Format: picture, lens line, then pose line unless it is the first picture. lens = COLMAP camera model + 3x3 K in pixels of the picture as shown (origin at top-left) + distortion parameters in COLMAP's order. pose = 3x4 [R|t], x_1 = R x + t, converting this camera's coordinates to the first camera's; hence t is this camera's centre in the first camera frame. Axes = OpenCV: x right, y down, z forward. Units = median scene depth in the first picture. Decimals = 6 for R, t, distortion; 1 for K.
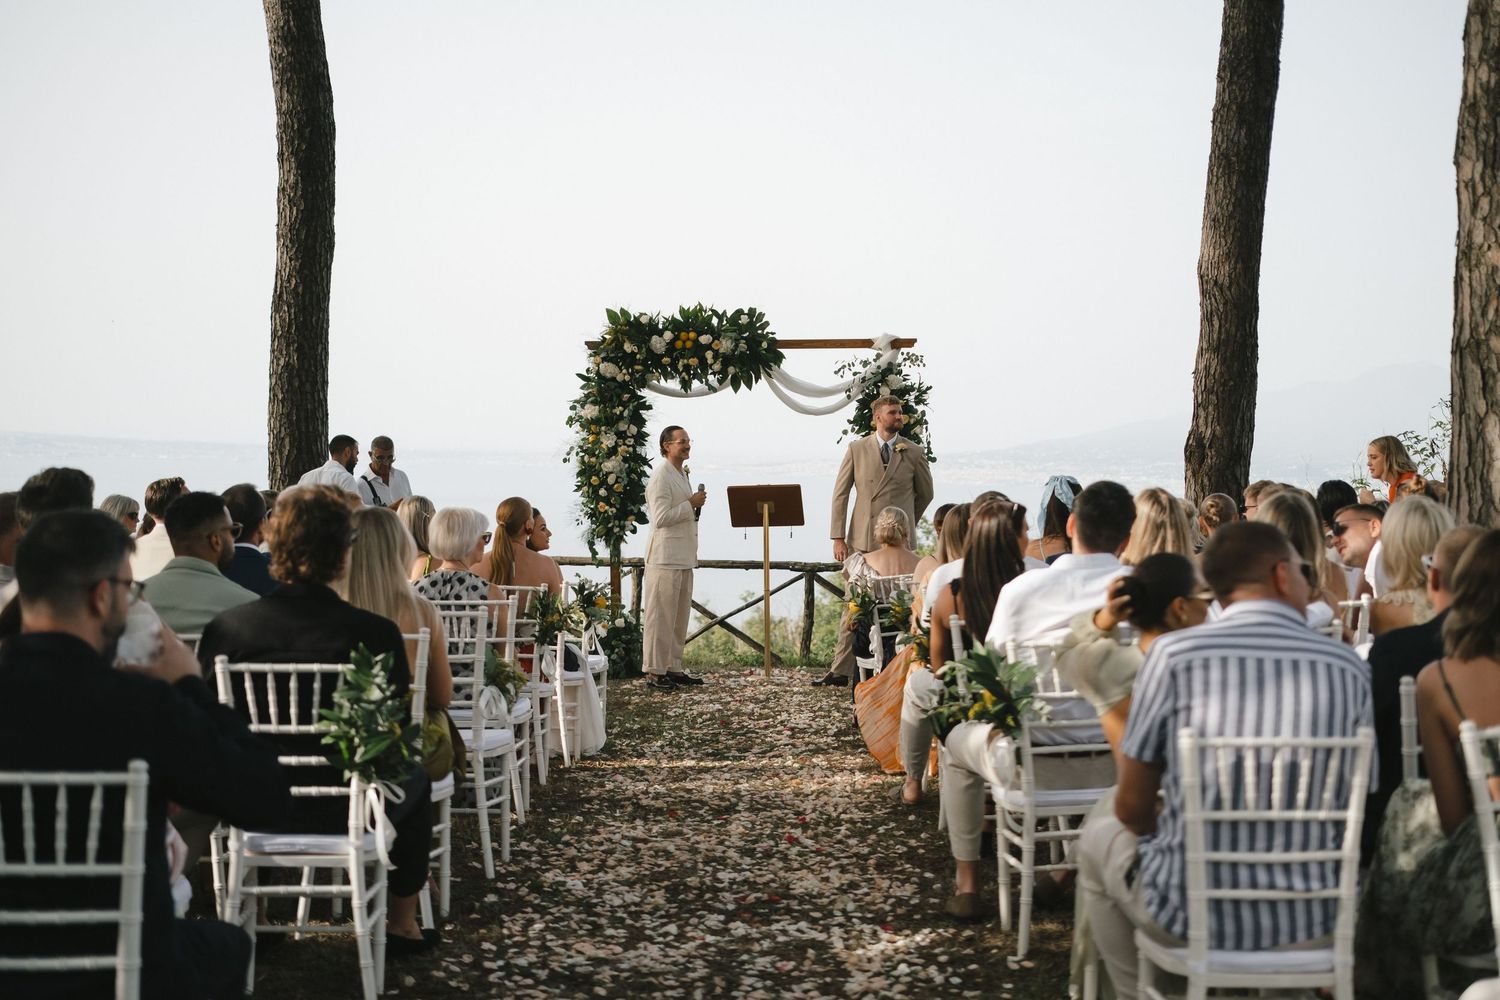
lens RADIAL K [[2697.5, 0, 749.7], [0, 2697.5, 498.0], [0, 0, 1]] dist [-0.032351, 0.000000]
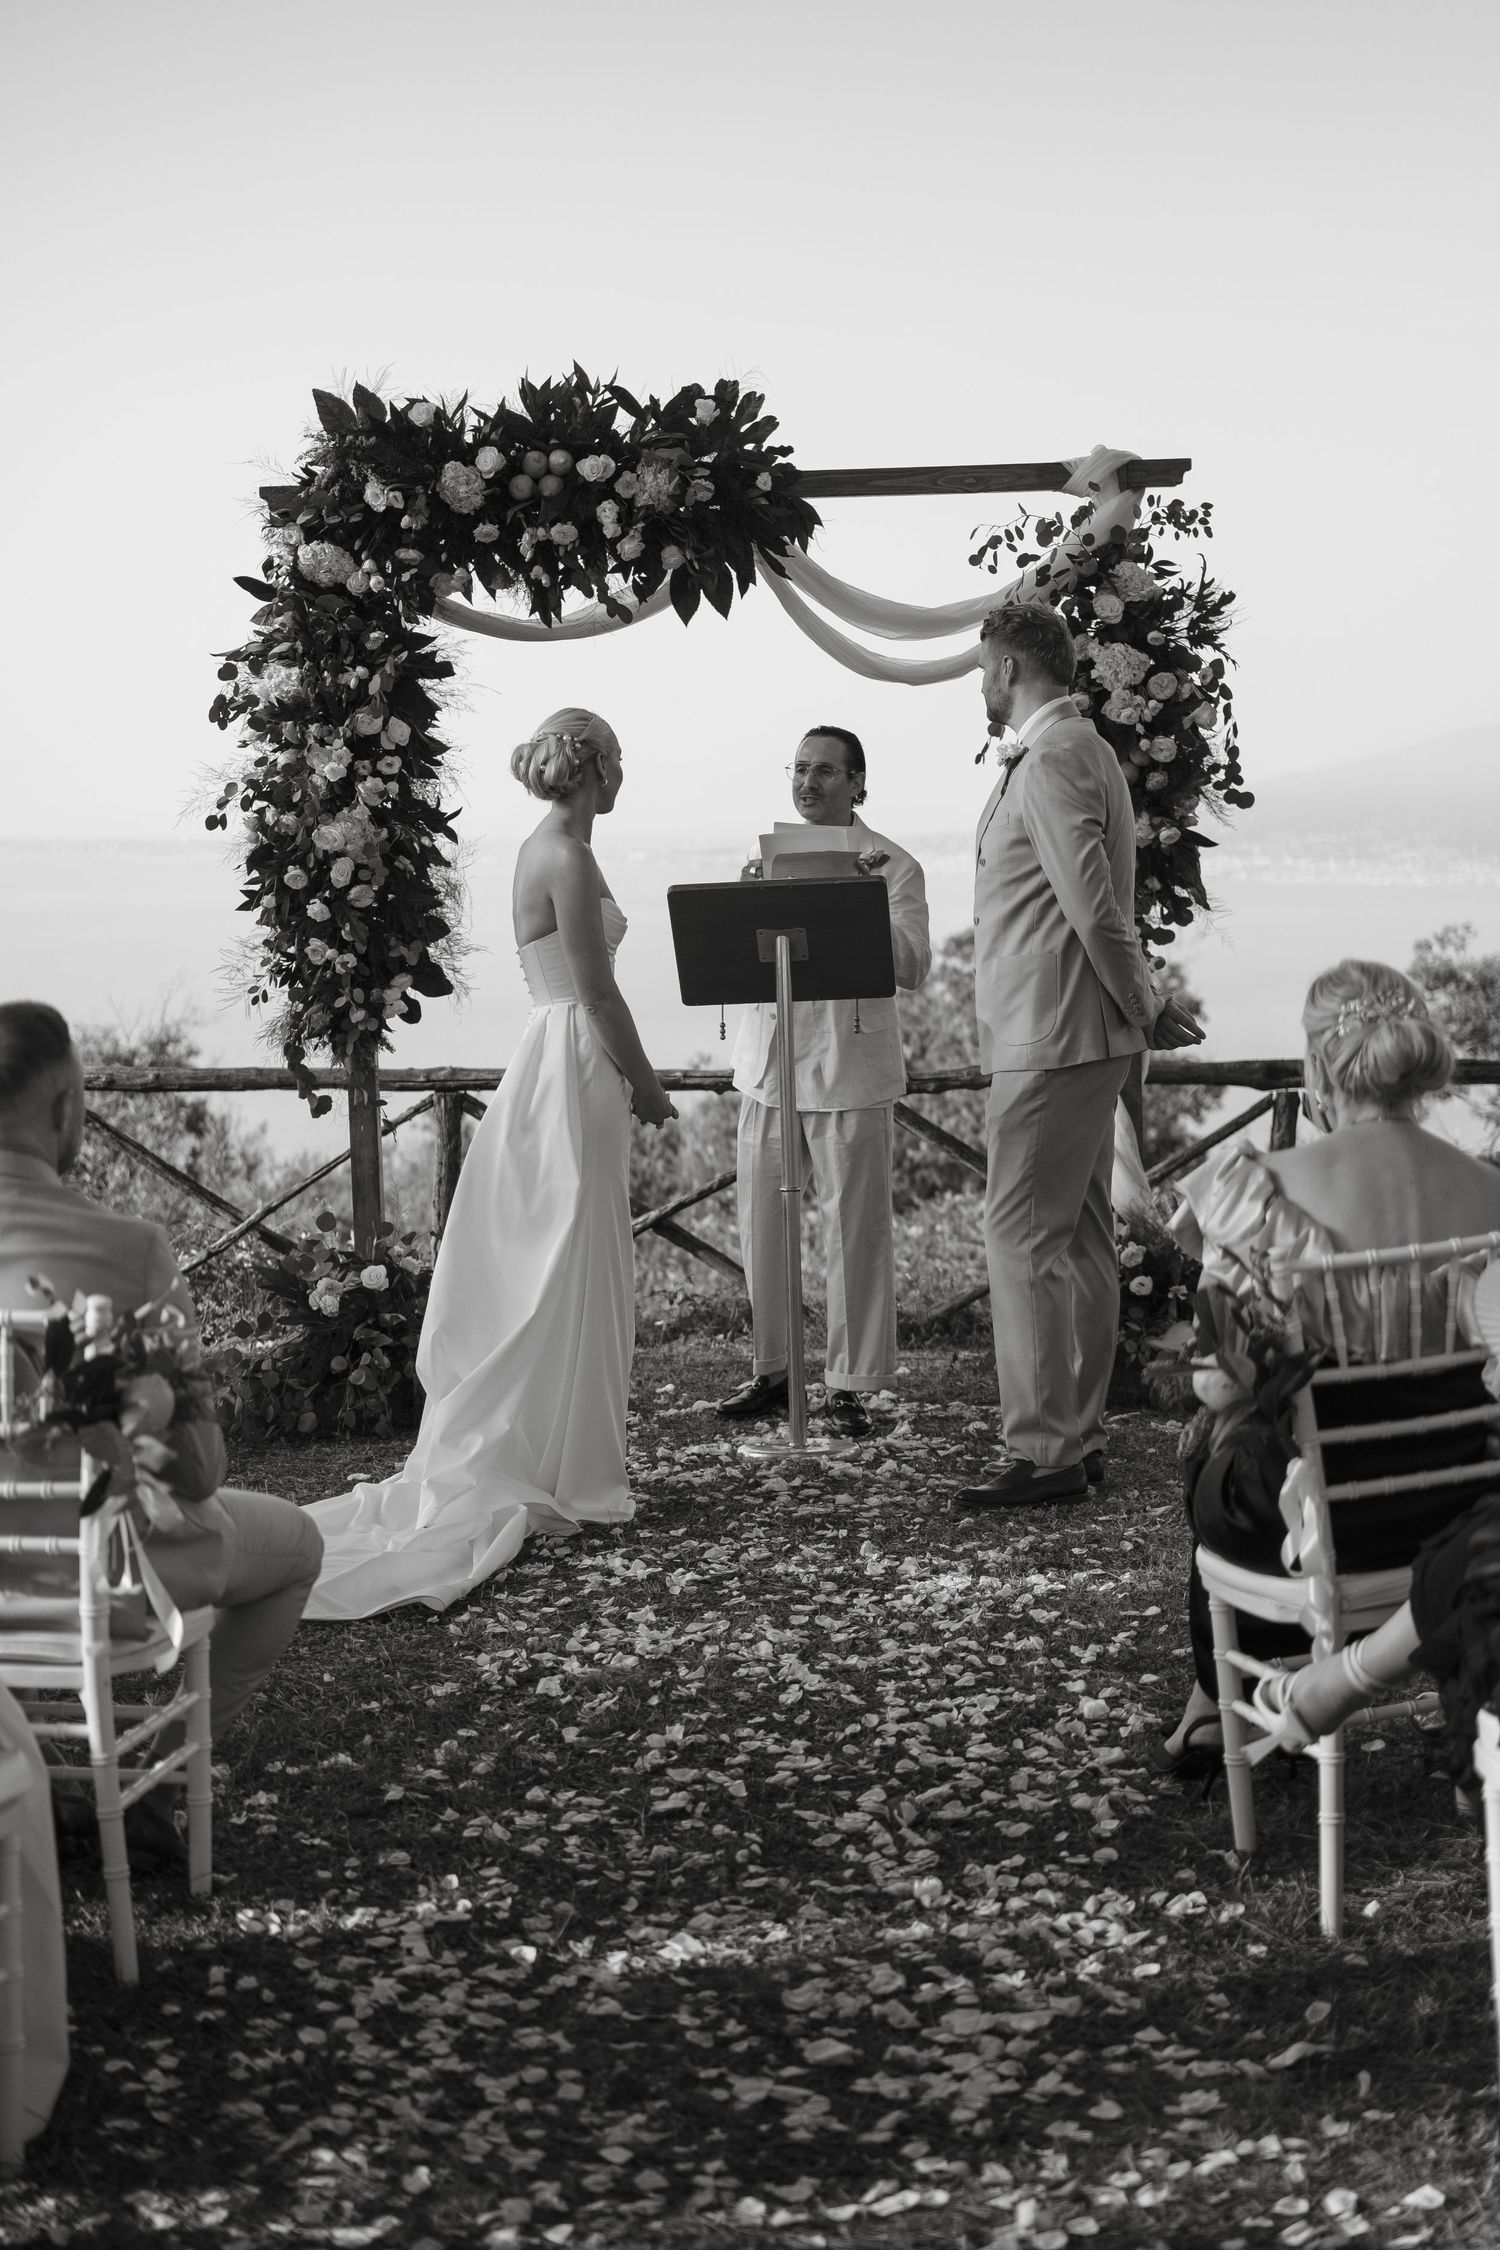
lens RADIAL K [[4046.3, 0, 755.8], [0, 4046.3, 1118.4], [0, 0, 1]] dist [-0.032351, 0.000000]
pose [[0.999641, -0.022155, 0.015051, -0.005415], [0.021306, 0.998292, 0.054397, -0.002510], [-0.016230, -0.054057, 0.998406, 0.465926]]
